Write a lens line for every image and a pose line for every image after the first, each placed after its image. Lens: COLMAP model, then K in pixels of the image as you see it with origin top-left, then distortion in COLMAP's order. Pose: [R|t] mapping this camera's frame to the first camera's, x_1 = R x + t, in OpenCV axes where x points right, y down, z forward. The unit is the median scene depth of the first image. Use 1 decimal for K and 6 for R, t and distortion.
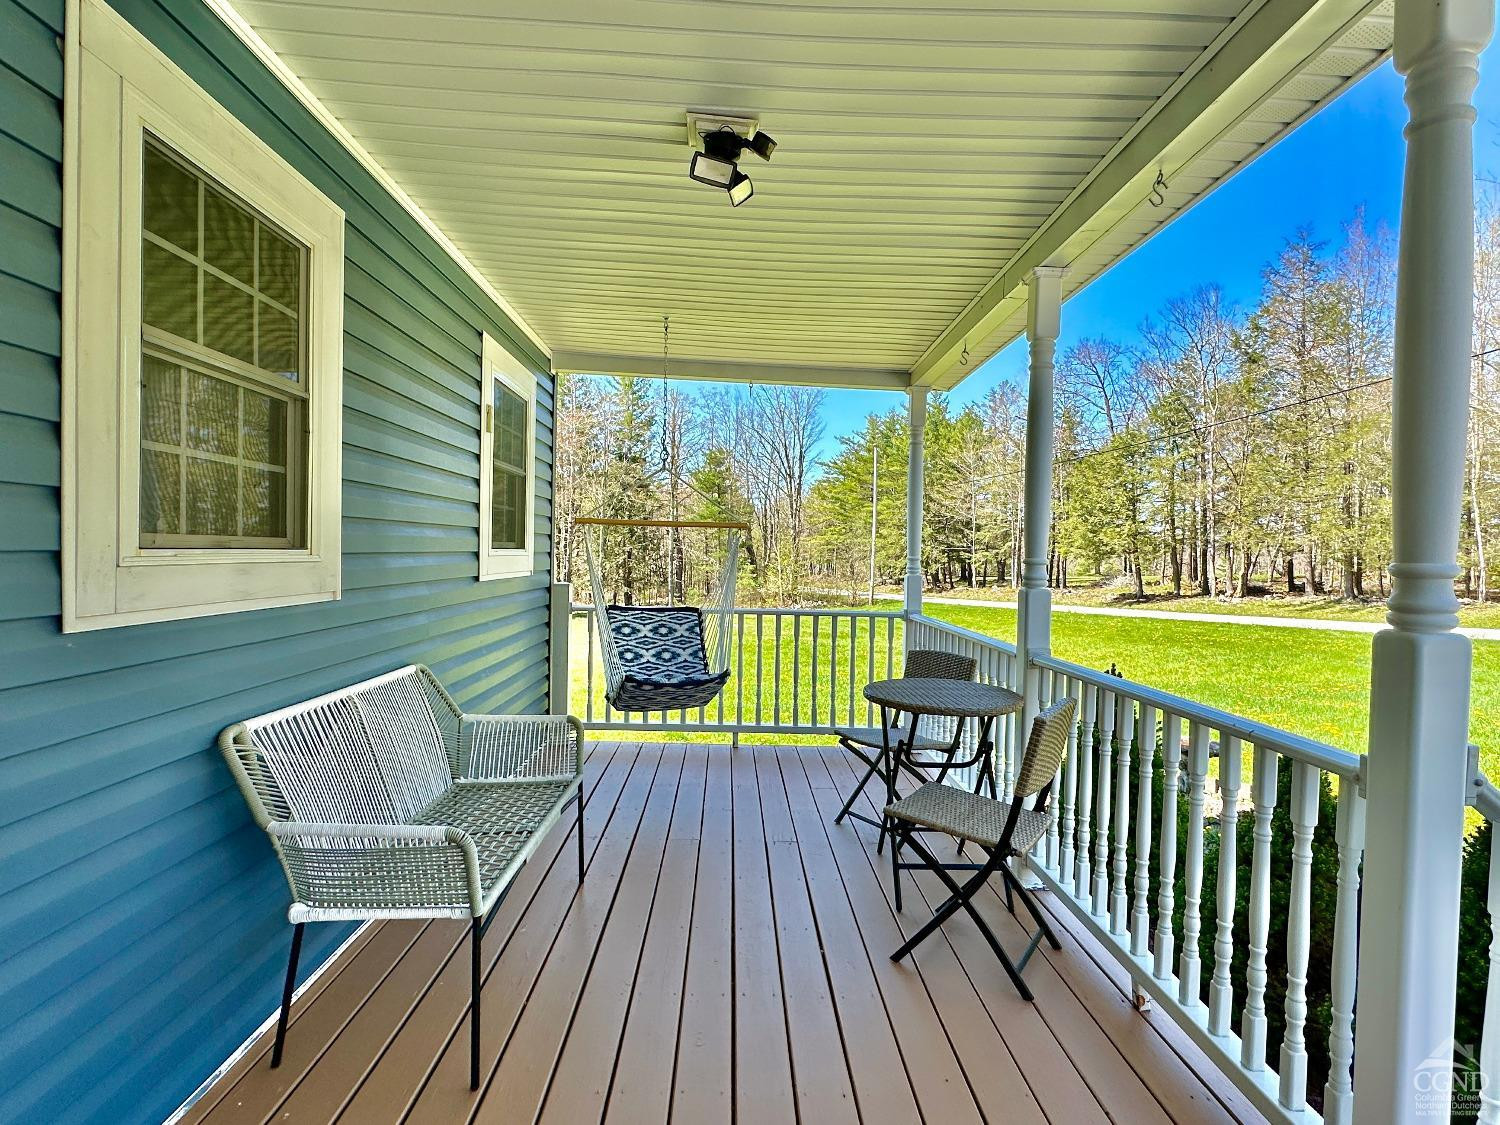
lens RADIAL K [[789.9, 0, 750.0], [0, 789.9, 562.5], [0, 0, 1]] dist [0.011403, -0.001779]
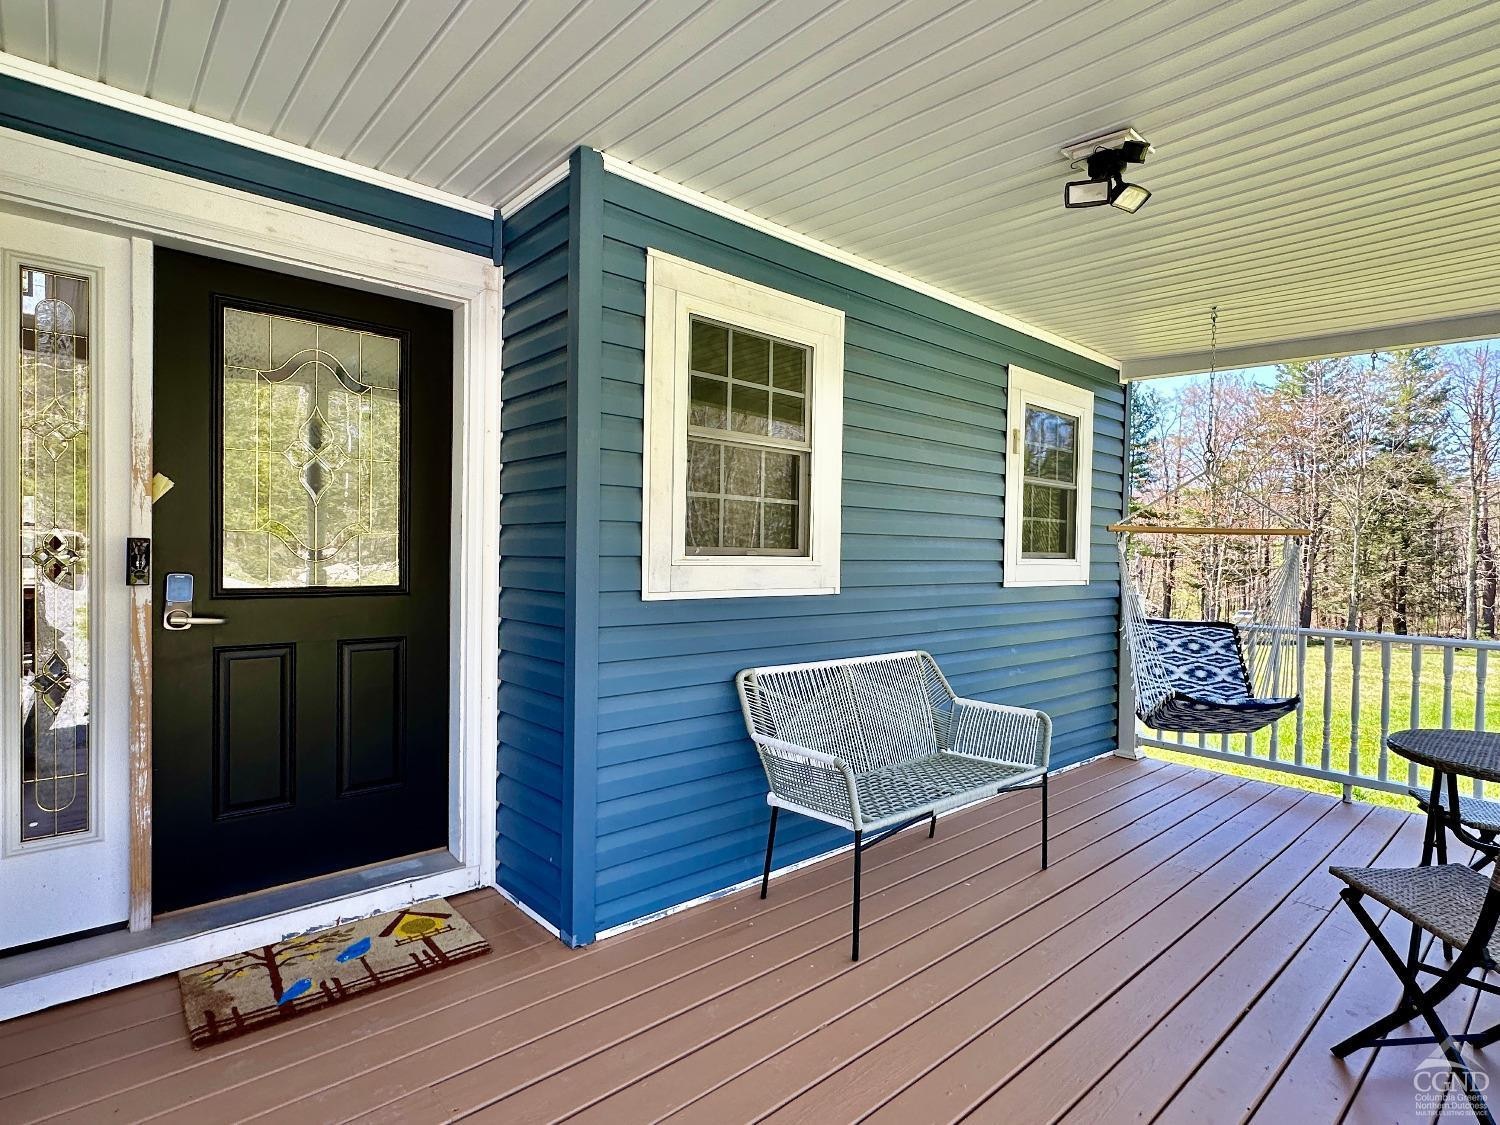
lens RADIAL K [[789.9, 0, 750.0], [0, 789.9, 562.5], [0, 0, 1]] dist [0.011403, -0.001779]
pose [[0.655257, 0.002176, -0.755403, 0.320123], [-0.015577, 0.999822, -0.010632, 0.007498], [0.755245, 0.018734, 0.655175, -0.010130]]
